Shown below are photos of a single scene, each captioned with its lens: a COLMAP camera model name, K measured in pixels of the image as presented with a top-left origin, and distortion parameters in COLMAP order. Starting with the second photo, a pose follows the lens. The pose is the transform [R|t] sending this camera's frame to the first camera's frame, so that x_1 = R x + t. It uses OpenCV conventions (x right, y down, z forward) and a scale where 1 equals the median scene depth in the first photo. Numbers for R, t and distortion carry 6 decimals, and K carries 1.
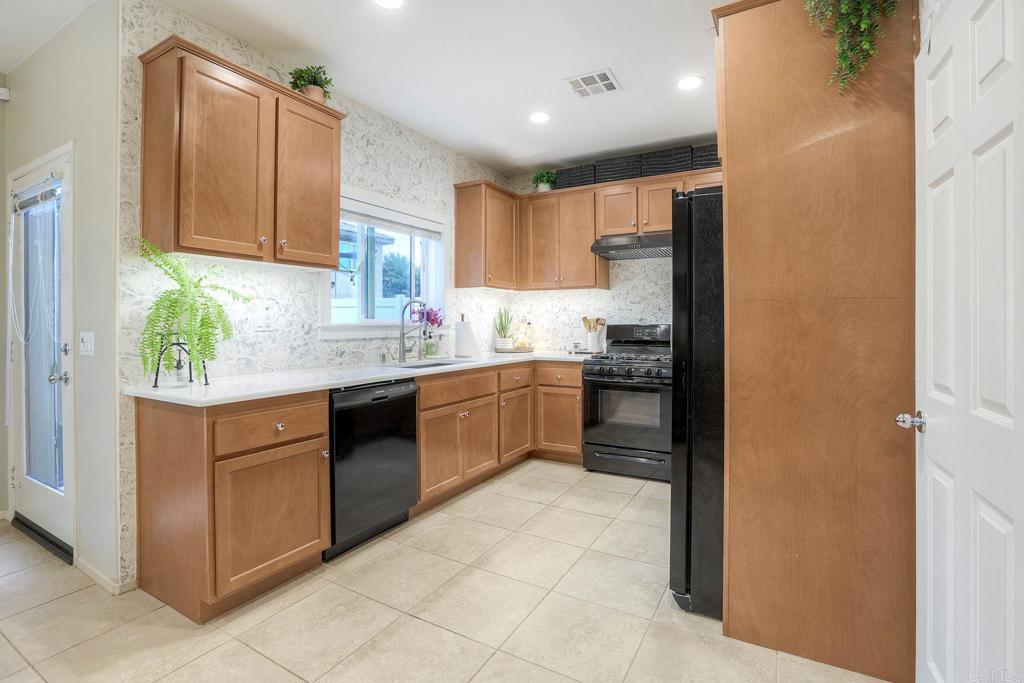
lens RADIAL K [[480.5, 0, 515.3], [0, 480.5, 322.6], [0, 0, 1]] dist [-0.034639, 0.000354]
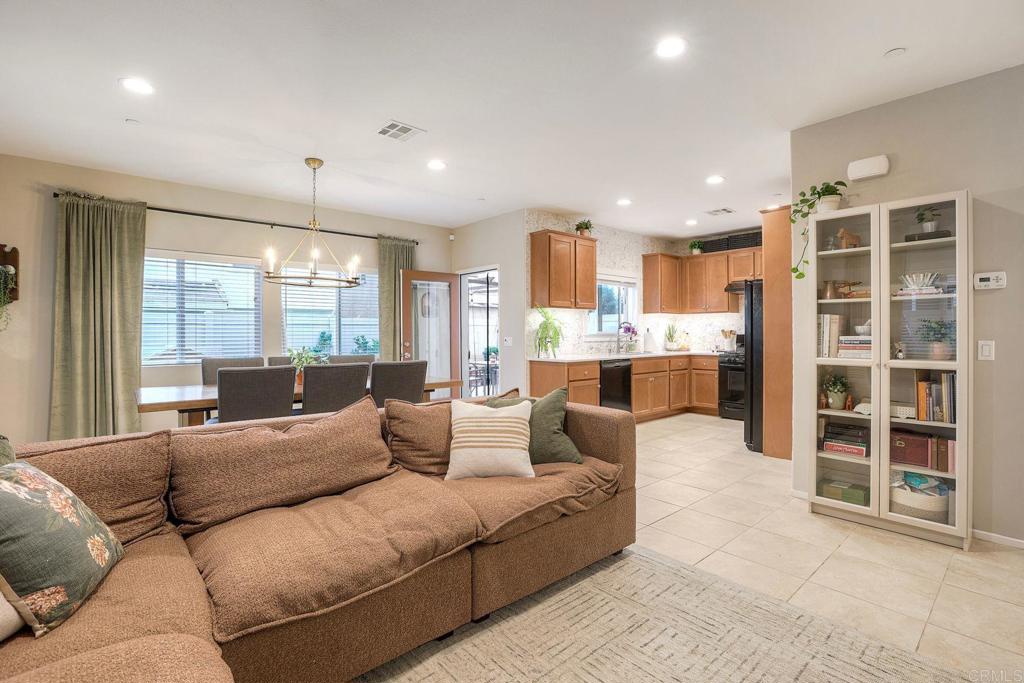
lens RADIAL K [[474.9, 0, 523.7], [0, 474.9, 335.7], [0, 0, 1]] dist [-0.036813, 0.000531]
pose [[0.950593, -0.000170, -0.310441, -0.001370], [0.002078, 0.999981, 0.005814, -0.001632], [0.310434, -0.006172, 0.950575, -0.873020]]
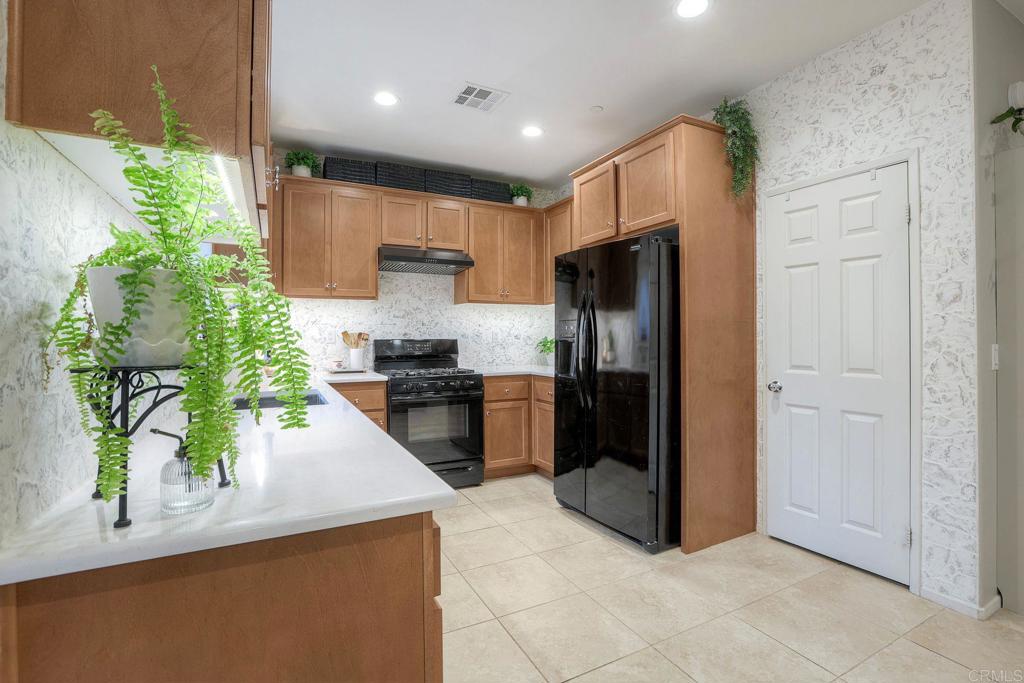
lens RADIAL K [[474.9, 0, 523.7], [0, 474.9, 335.7], [0, 0, 1]] dist [-0.036813, 0.000531]
pose [[0.532329, -0.000547, 0.846538, -0.486890], [0.004967, 0.999985, -0.002478, 0.000275], [-0.846523, 0.005524, 0.532323, 0.311186]]
